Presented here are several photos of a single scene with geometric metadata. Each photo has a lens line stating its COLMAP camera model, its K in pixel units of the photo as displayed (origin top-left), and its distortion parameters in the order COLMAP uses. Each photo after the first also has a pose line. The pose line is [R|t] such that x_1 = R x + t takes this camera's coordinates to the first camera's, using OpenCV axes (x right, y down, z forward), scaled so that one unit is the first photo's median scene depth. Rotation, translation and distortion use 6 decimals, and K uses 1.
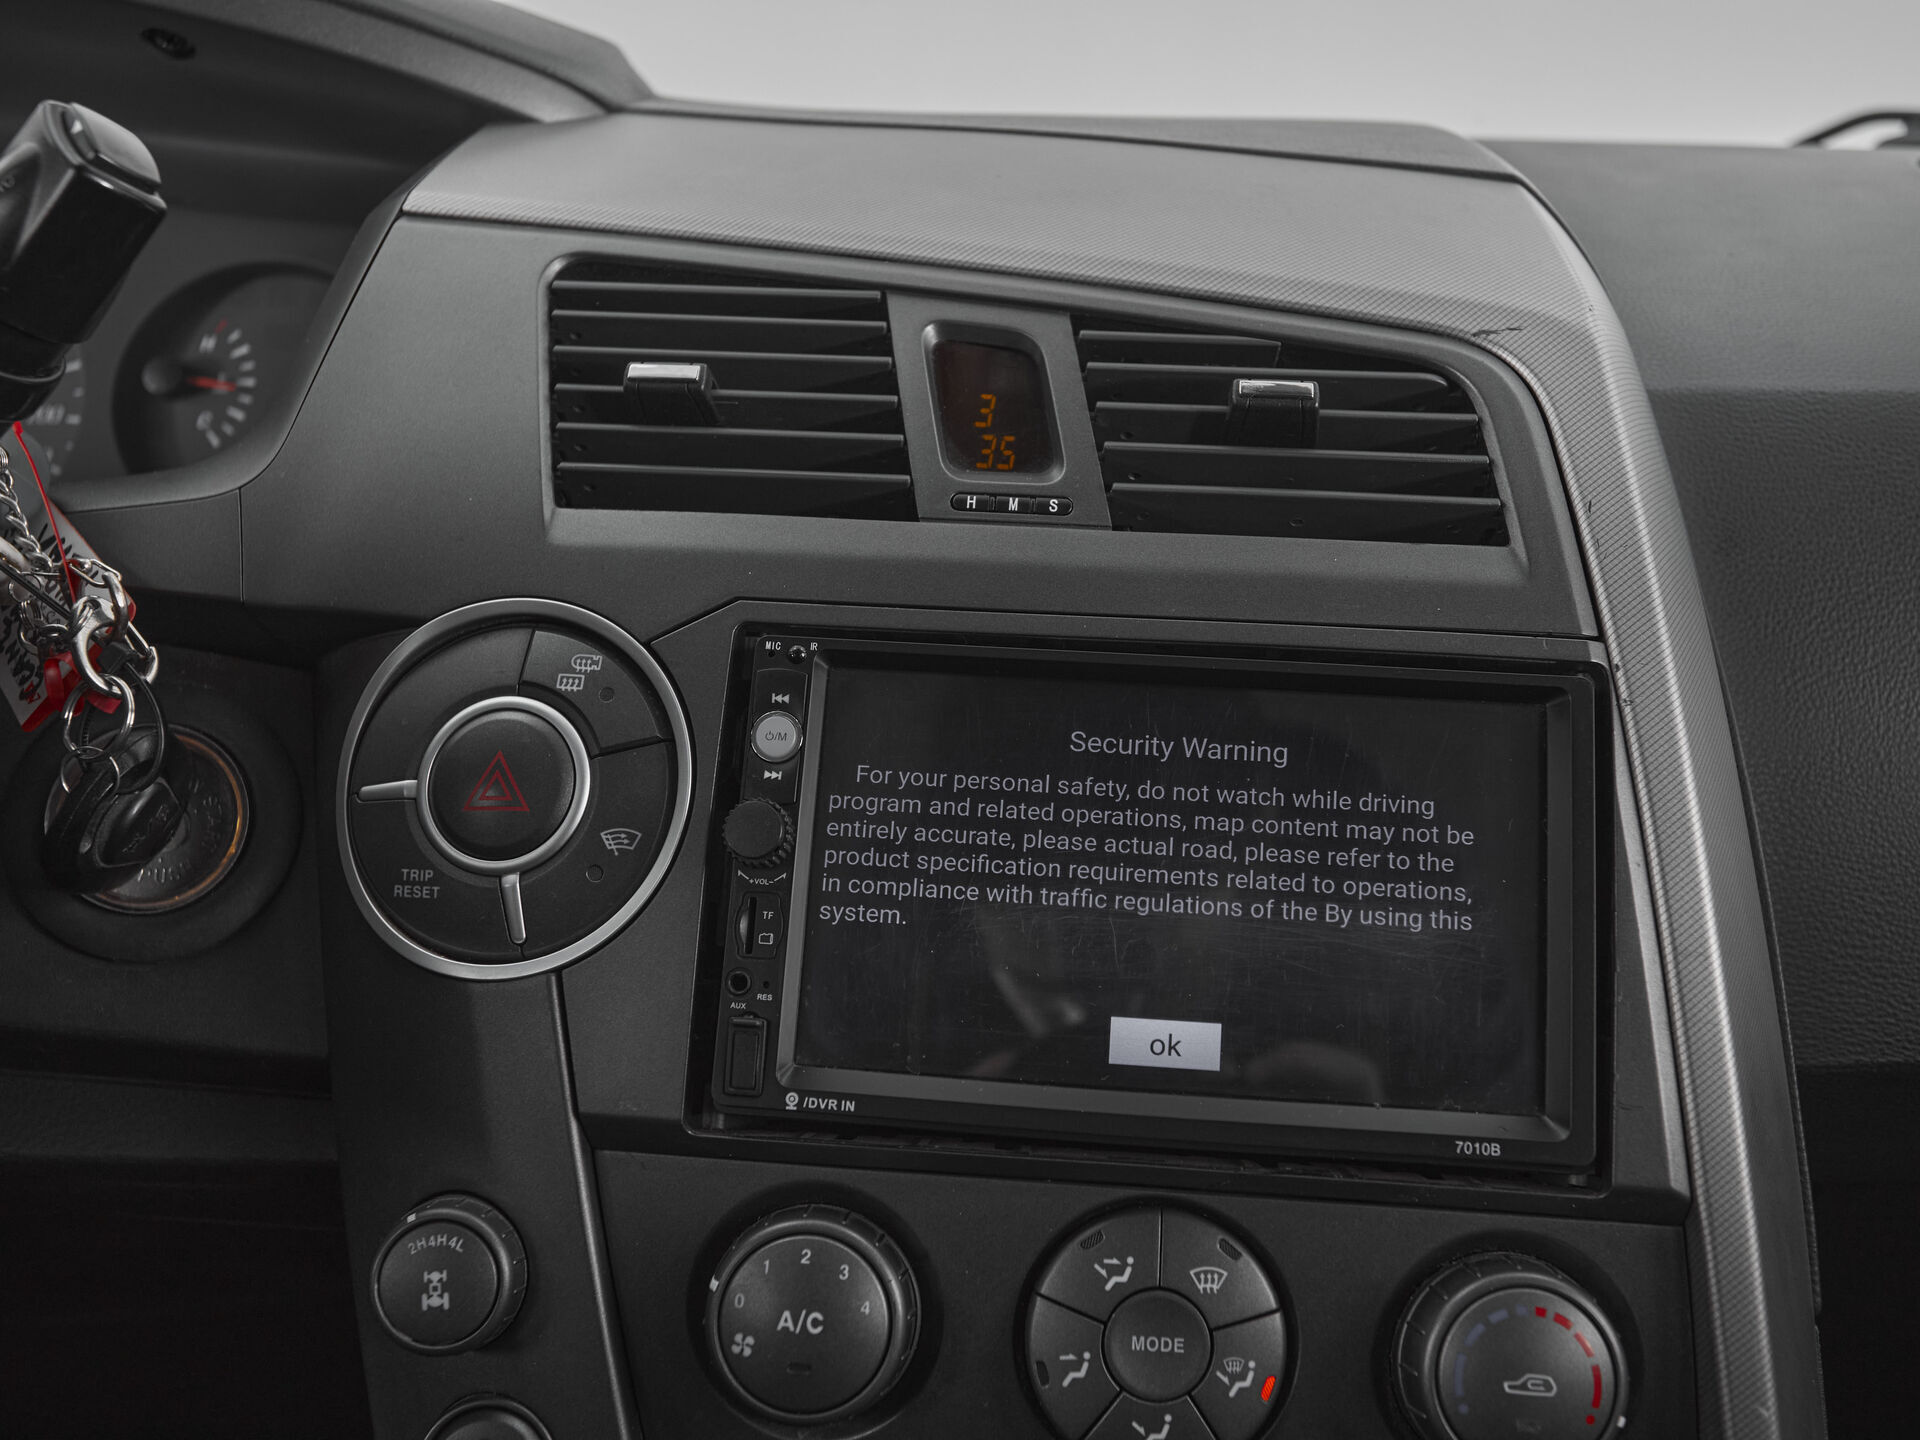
lens RADIAL K [[1741.7, 0, 960.0], [0, 1741.7, 720.0], [0, 0, 1]] dist [-0.024506, 0.063537]
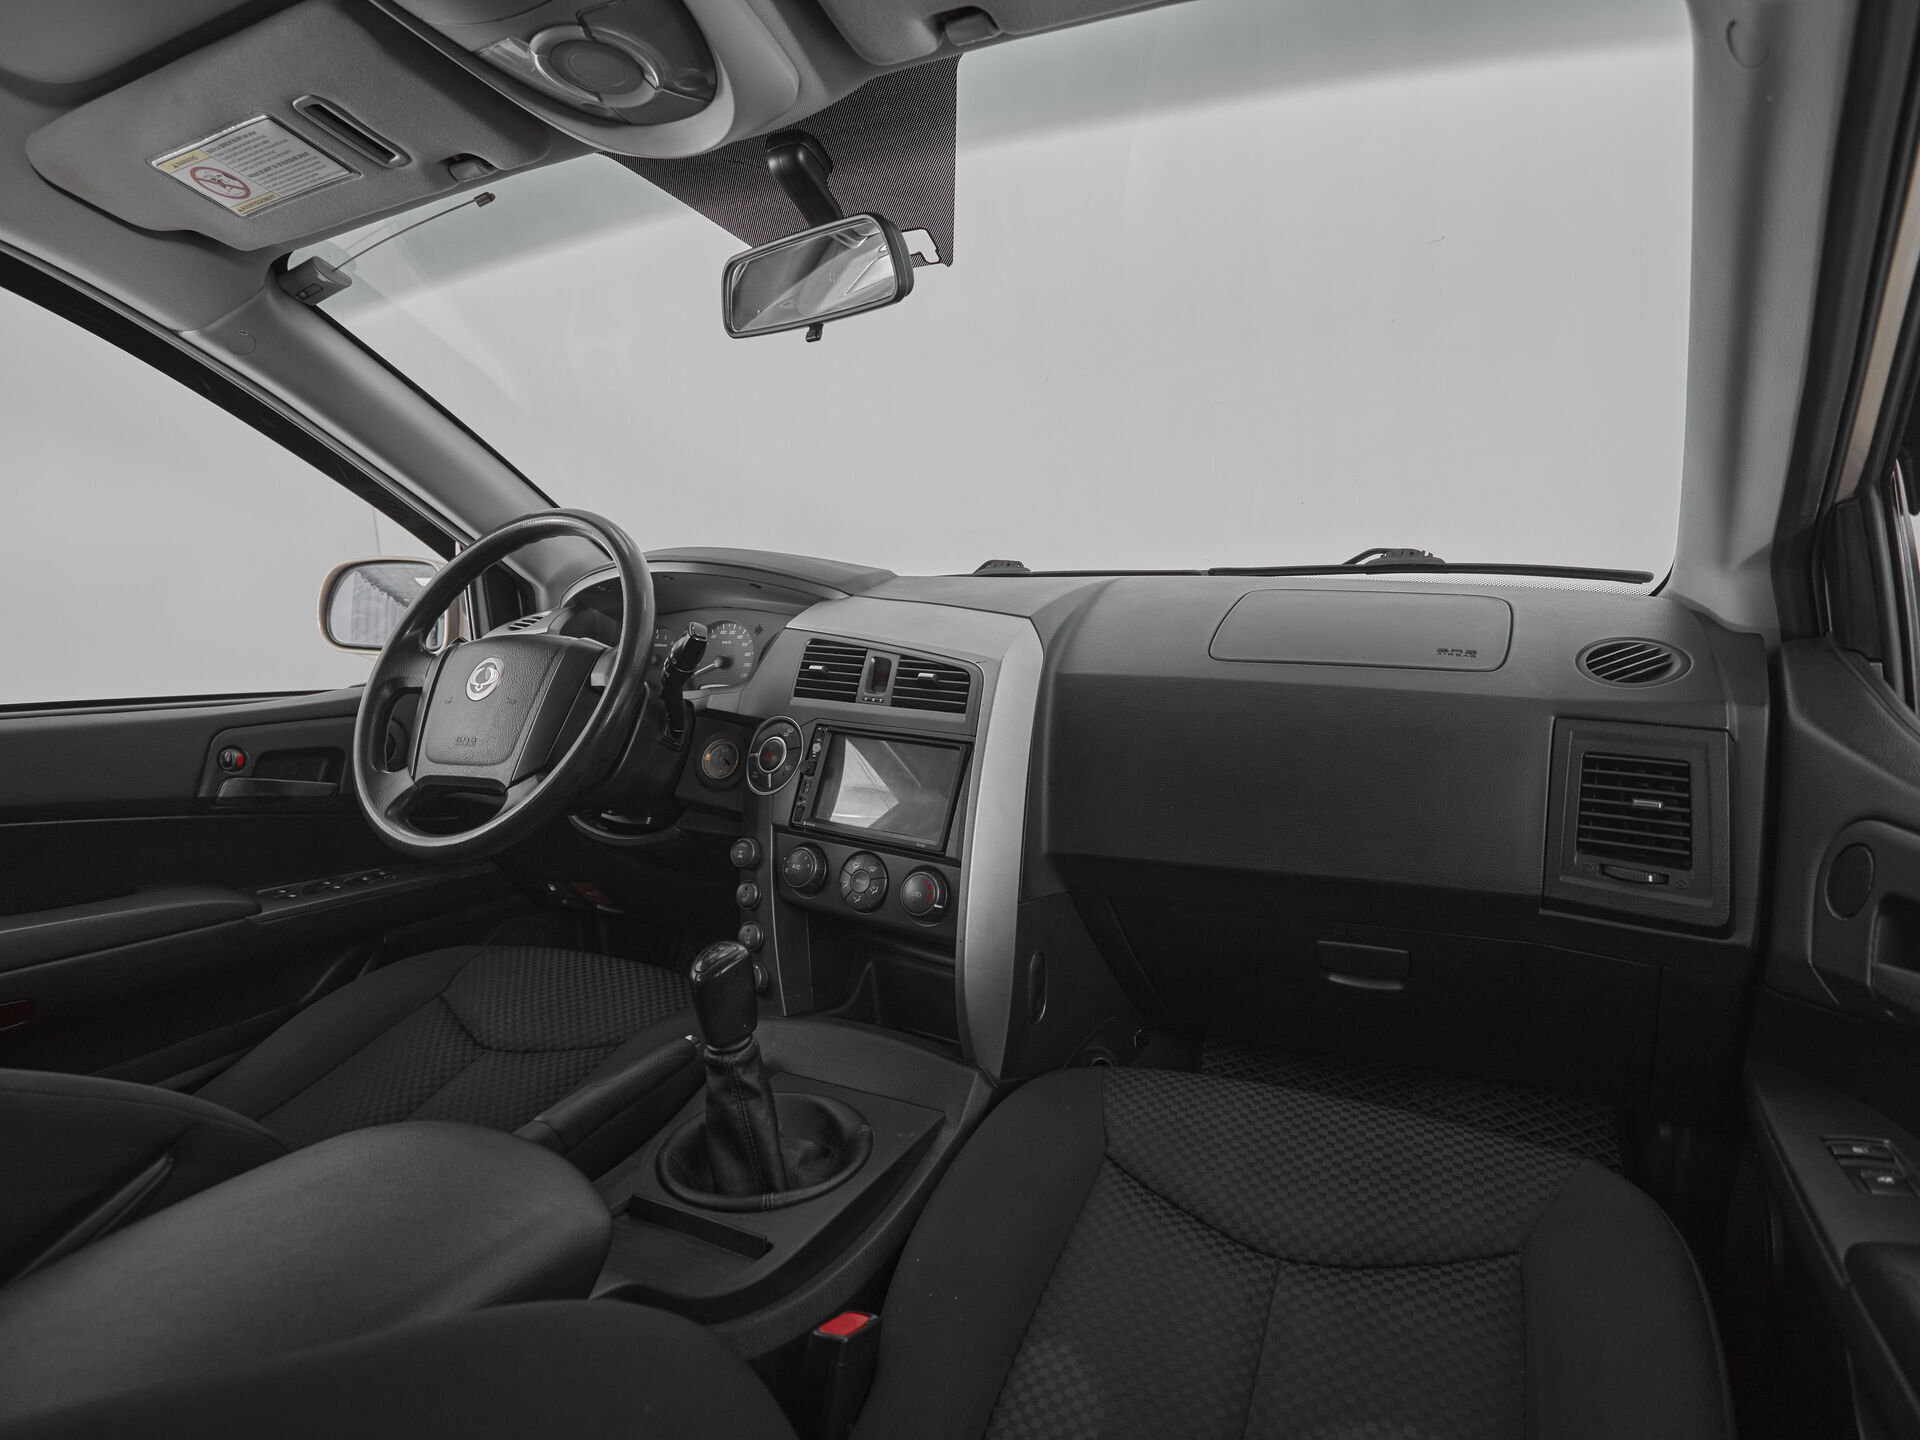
lens RADIAL K [[1010.1, 0, 960.0], [0, 1010.1, 720.0], [0, 0, 1]] dist [0.001469, -0.000076]
pose [[0.890185, 0.045620, -0.453310, 1.505727], [-0.075555, 0.995979, -0.048139, 0.037490], [0.449291, 0.077102, 0.890052, -1.282907]]
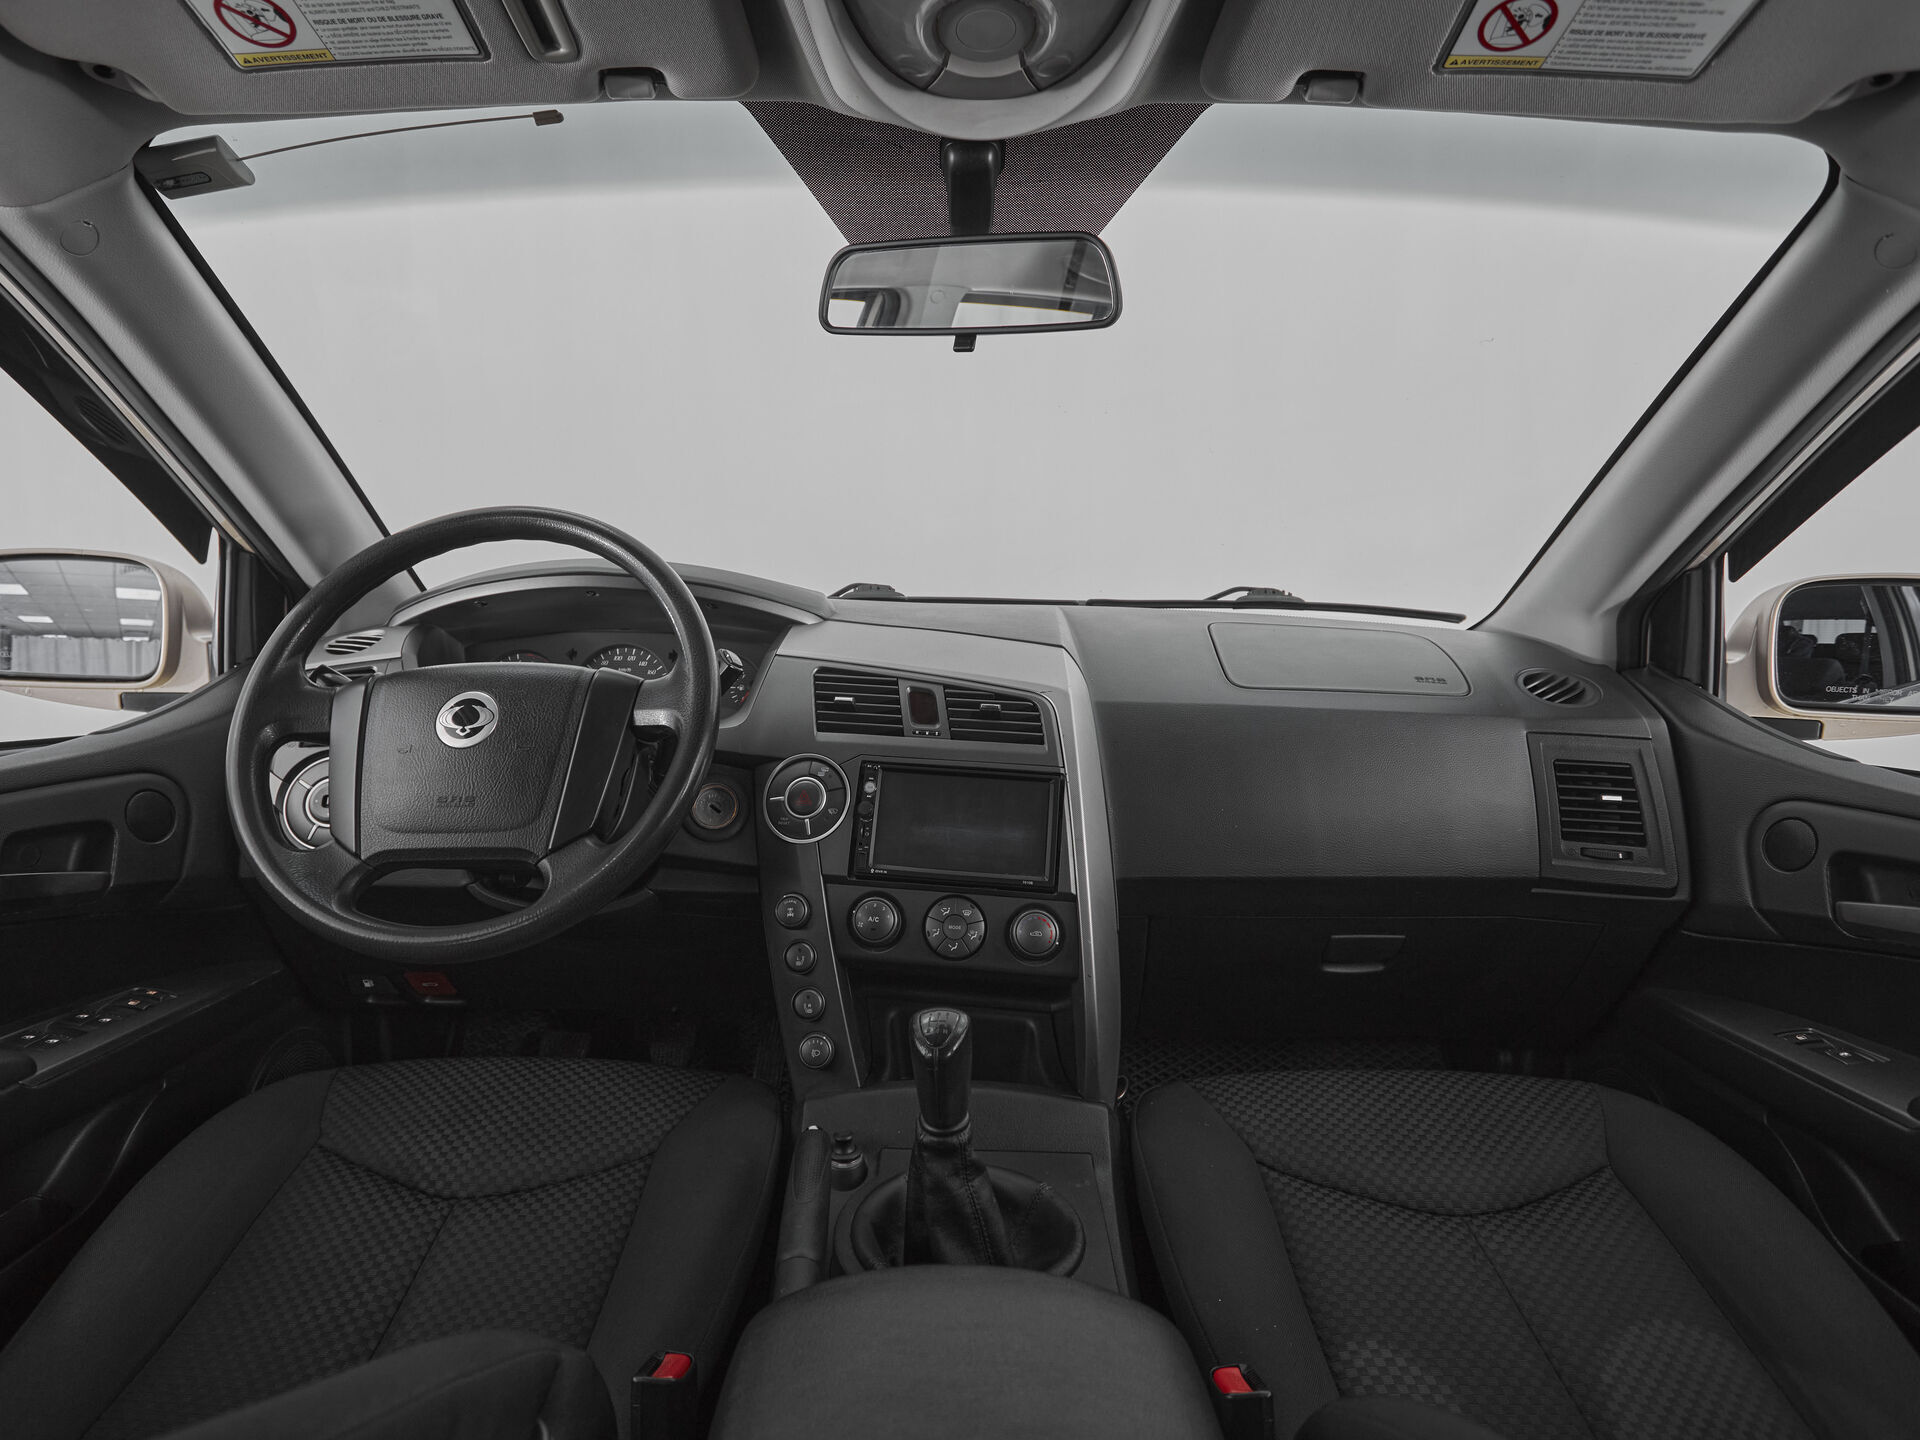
lens RADIAL K [[1026.0, 0, 912.3], [0, 1026.0, 721.5], [0, 0, 1]] dist [-0.001206, -0.002158]
pose [[0.999331, 0.013971, -0.033804, 0.083312], [-0.016886, 0.996018, -0.087539, 0.069176], [0.032446, 0.088051, 0.995587, -1.560317]]
